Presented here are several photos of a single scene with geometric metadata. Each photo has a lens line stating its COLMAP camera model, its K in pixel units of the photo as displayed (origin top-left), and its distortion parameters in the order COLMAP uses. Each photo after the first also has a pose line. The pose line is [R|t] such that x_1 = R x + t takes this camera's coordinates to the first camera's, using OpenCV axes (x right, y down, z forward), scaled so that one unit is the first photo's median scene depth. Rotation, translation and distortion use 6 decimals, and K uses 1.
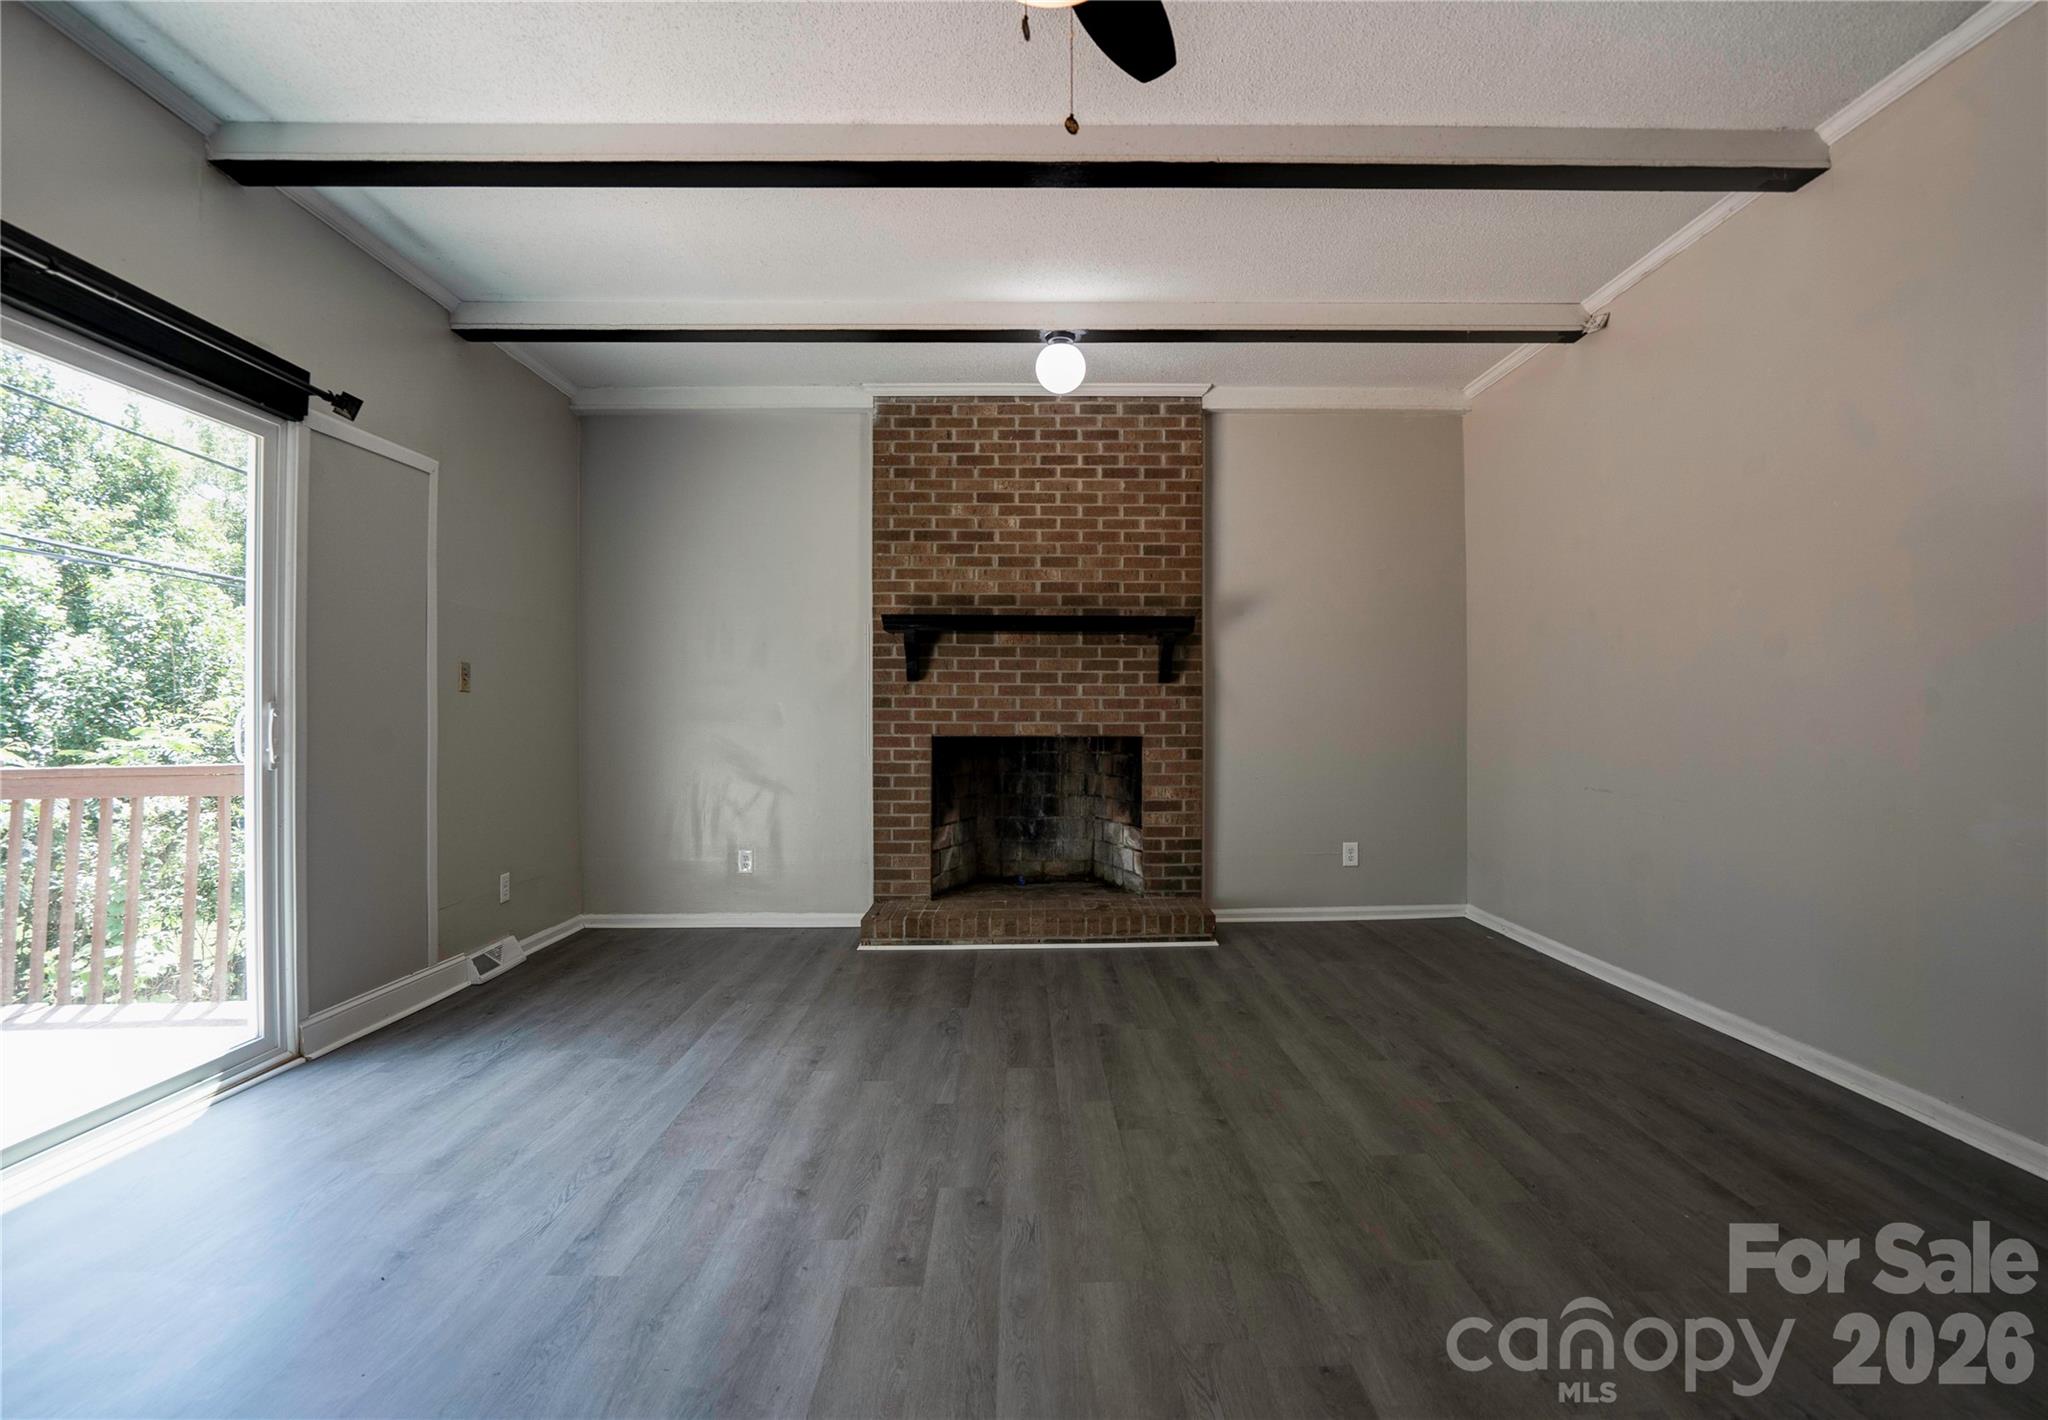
lens RADIAL K [[1009.5, 0, 1044.2], [0, 1009.5, 709.1], [0, 0, 1]] dist [-0.052370, 0.000172]
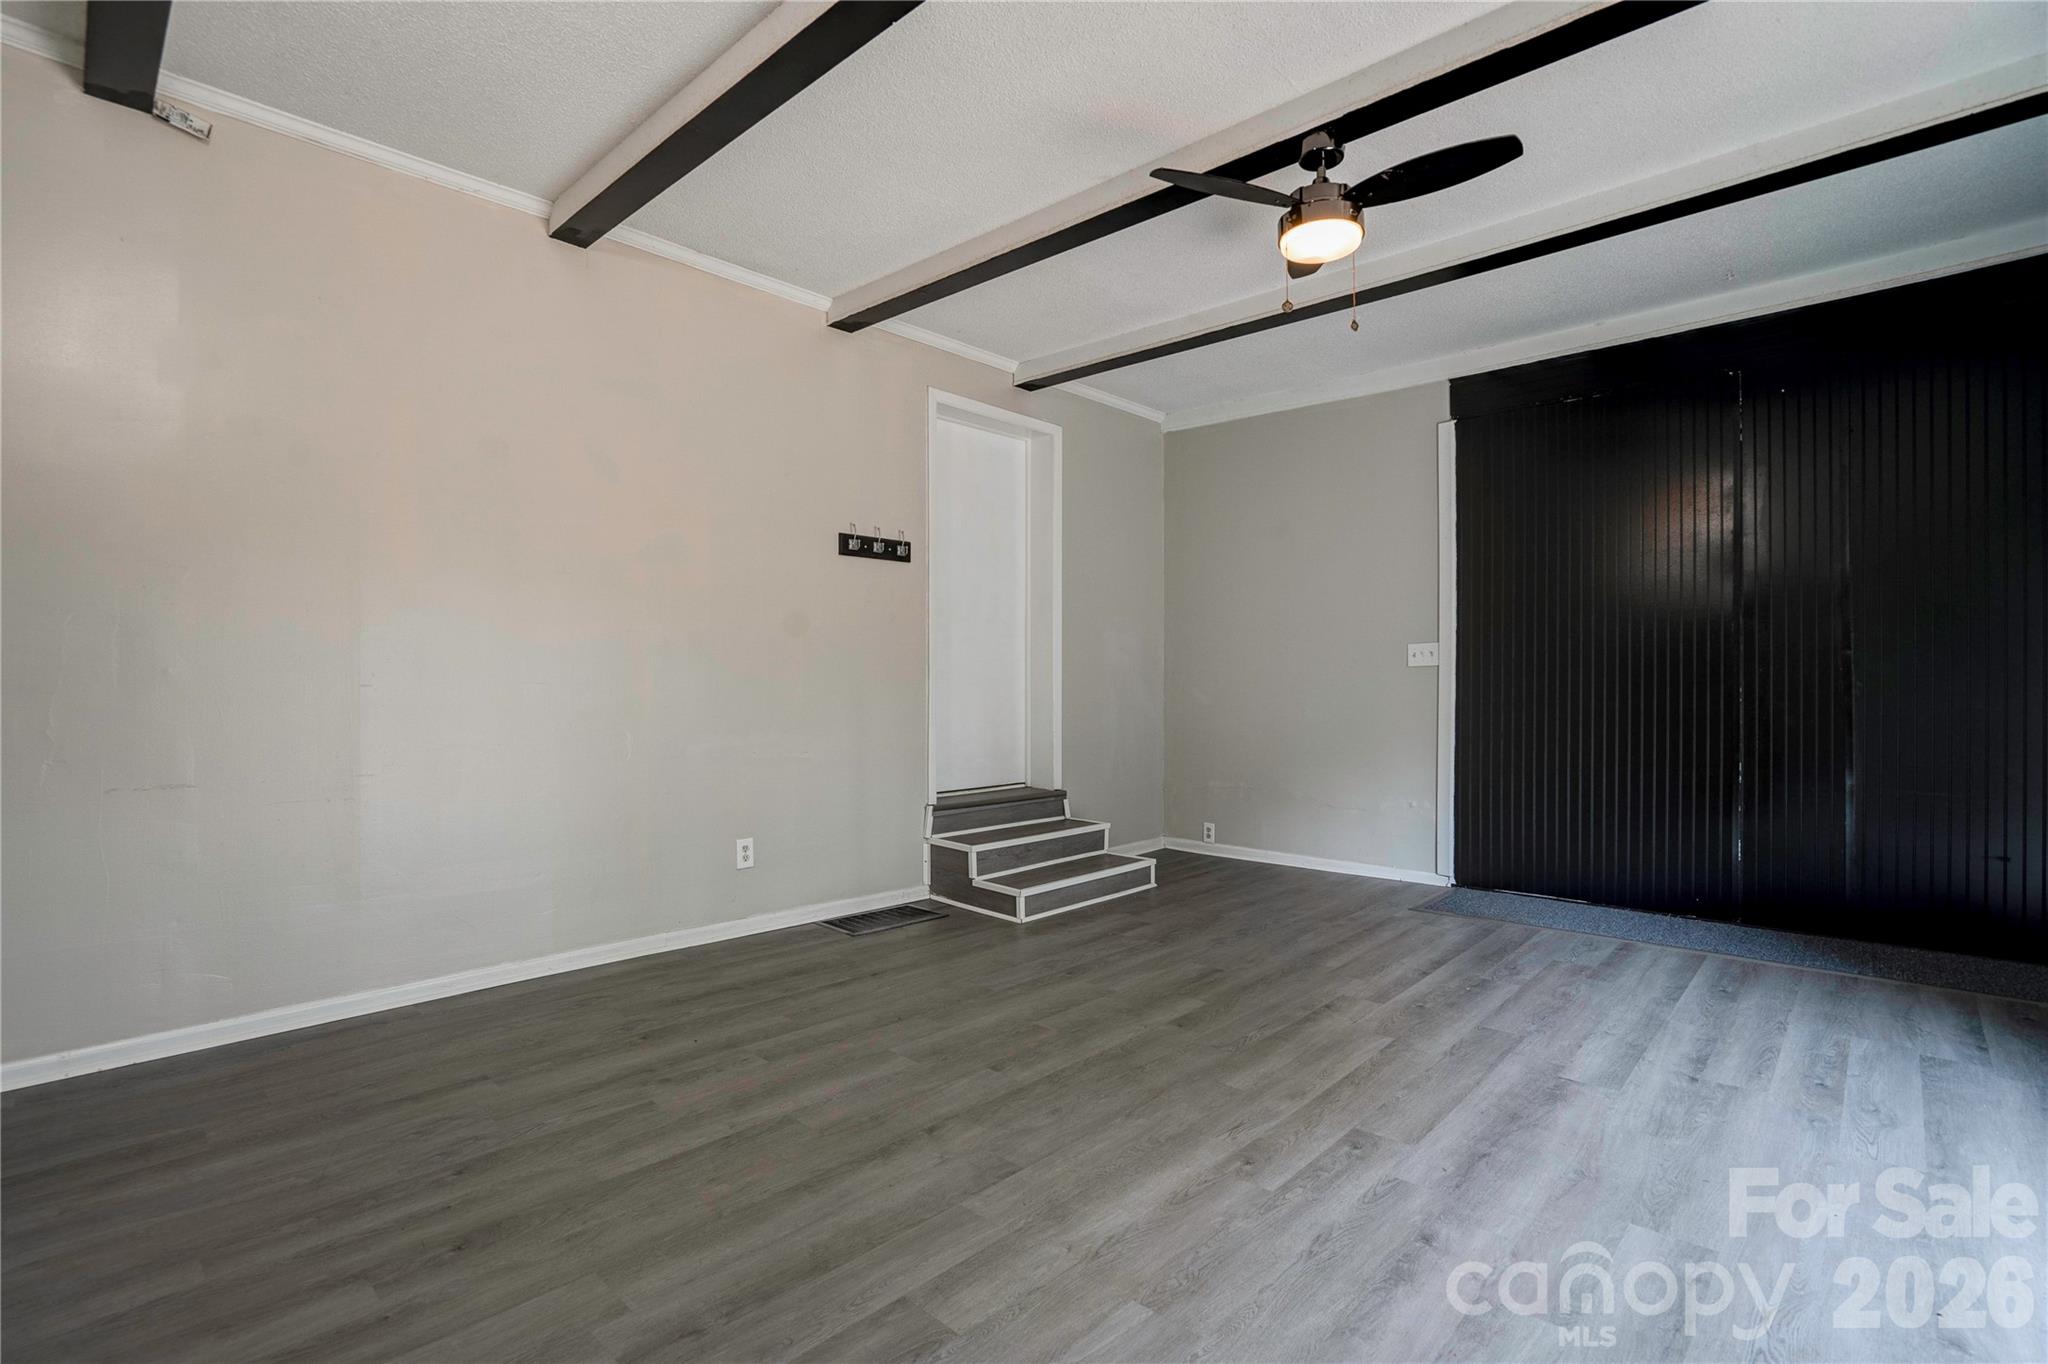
lens RADIAL K [[956.7, 0, 1009.4], [0, 956.7, 679.9], [0, 0, 1]] dist [-0.066329, 0.028586]
pose [[-0.707194, 0.002701, 0.707015, -0.527325], [-0.002380, 0.999978, -0.006201, 0.013761], [-0.707016, -0.006068, -0.707172, 1.726490]]
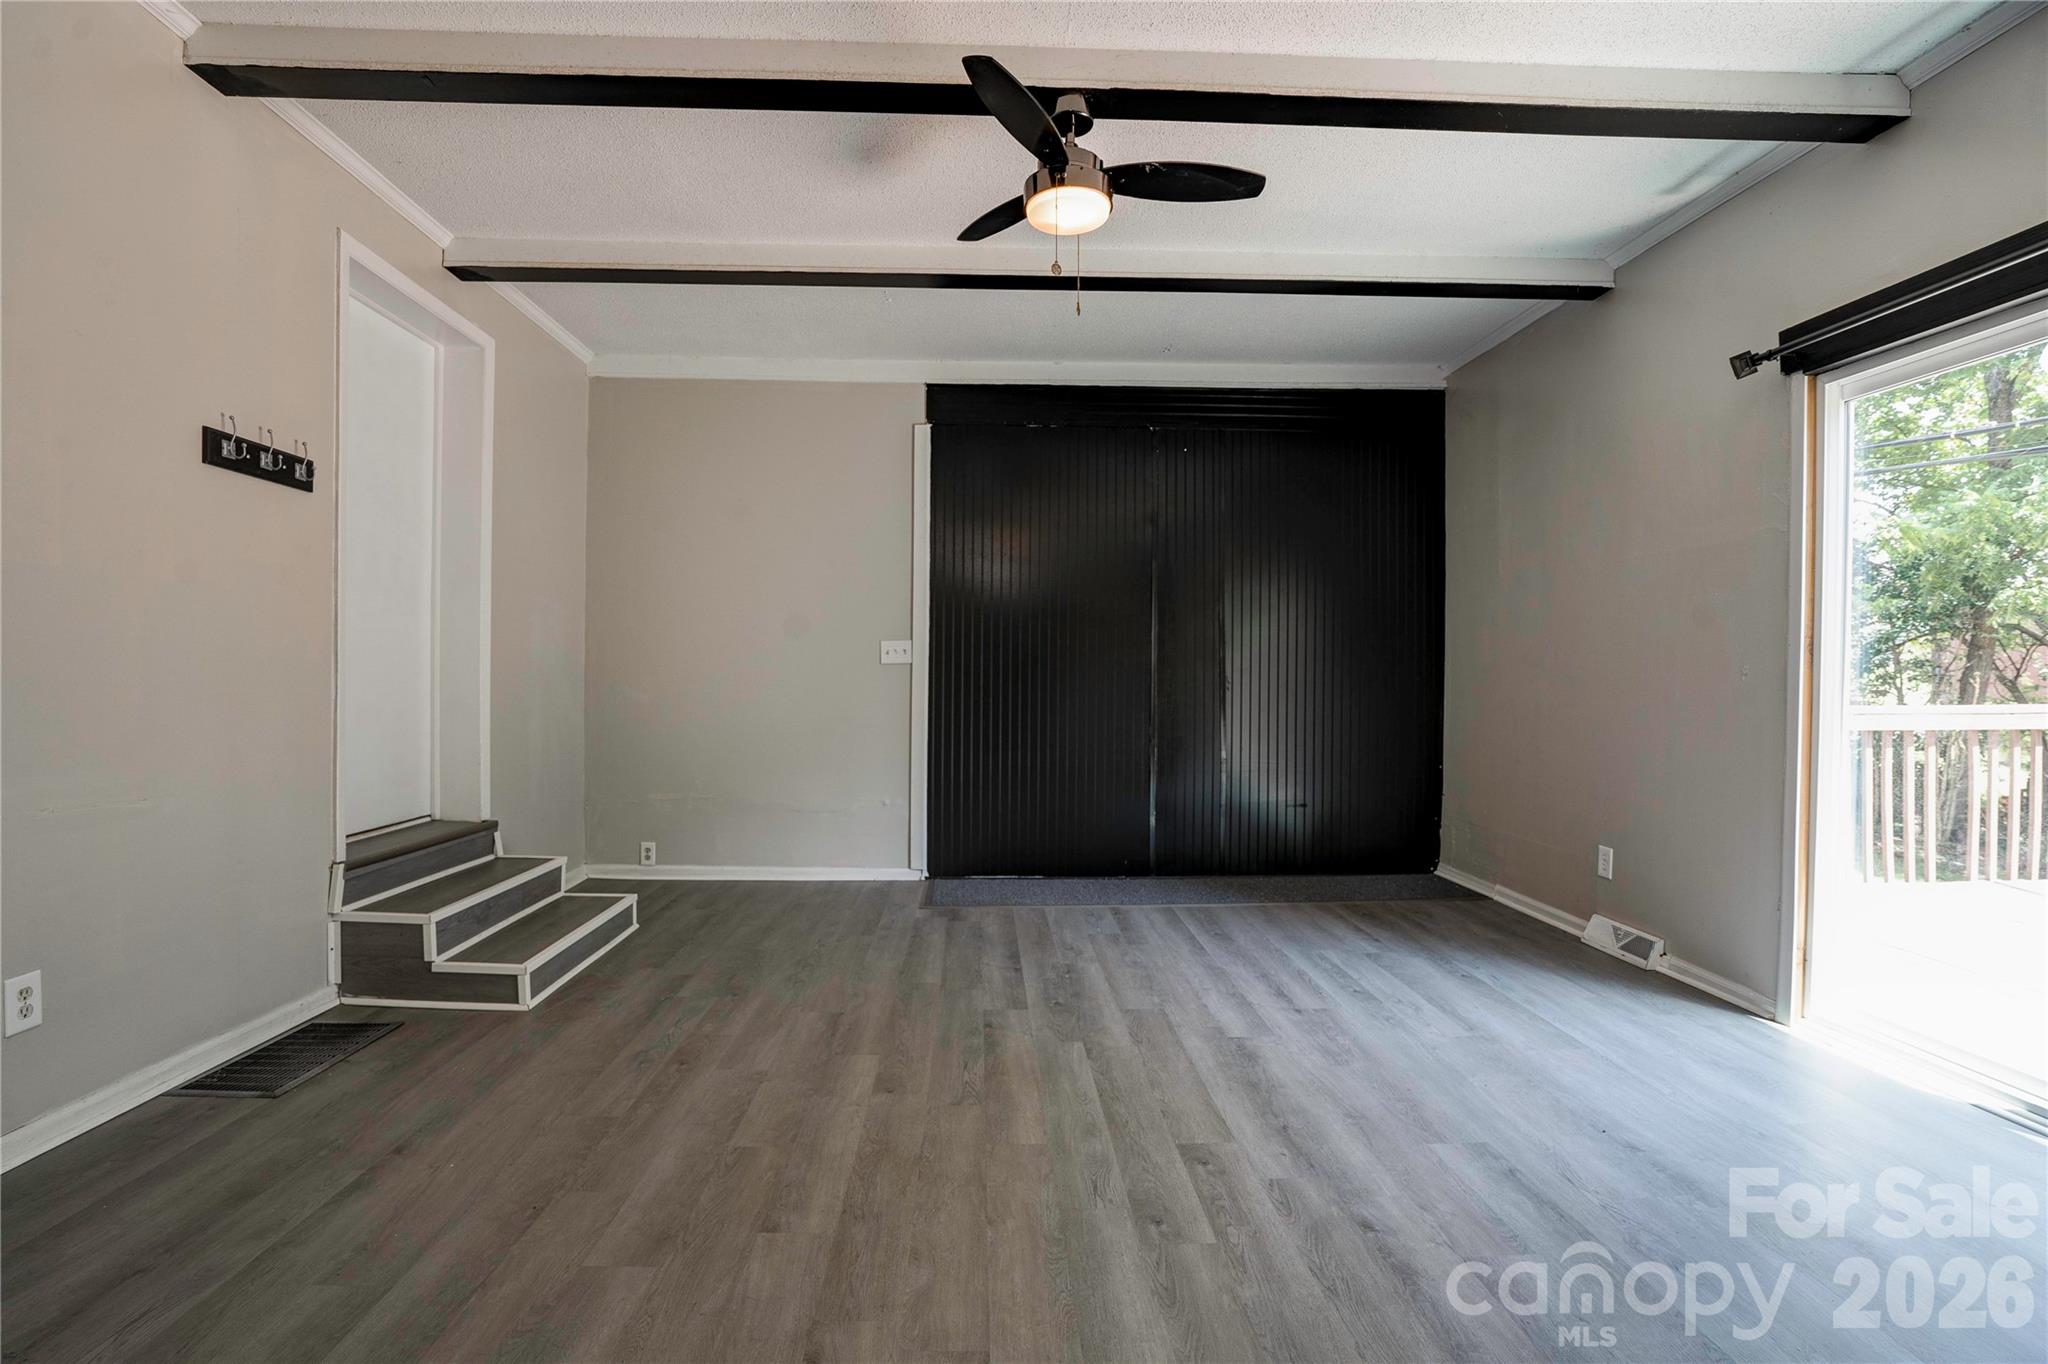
lens RADIAL K [[956.7, 0, 1009.4], [0, 956.7, 679.9], [0, 0, 1]] dist [-0.066329, 0.028586]
pose [[-0.999963, -0.004281, -0.007426, 0.074440], [-0.004253, 0.999984, -0.003839, 0.011344], [0.007442, -0.003808, -0.999965, 1.725813]]
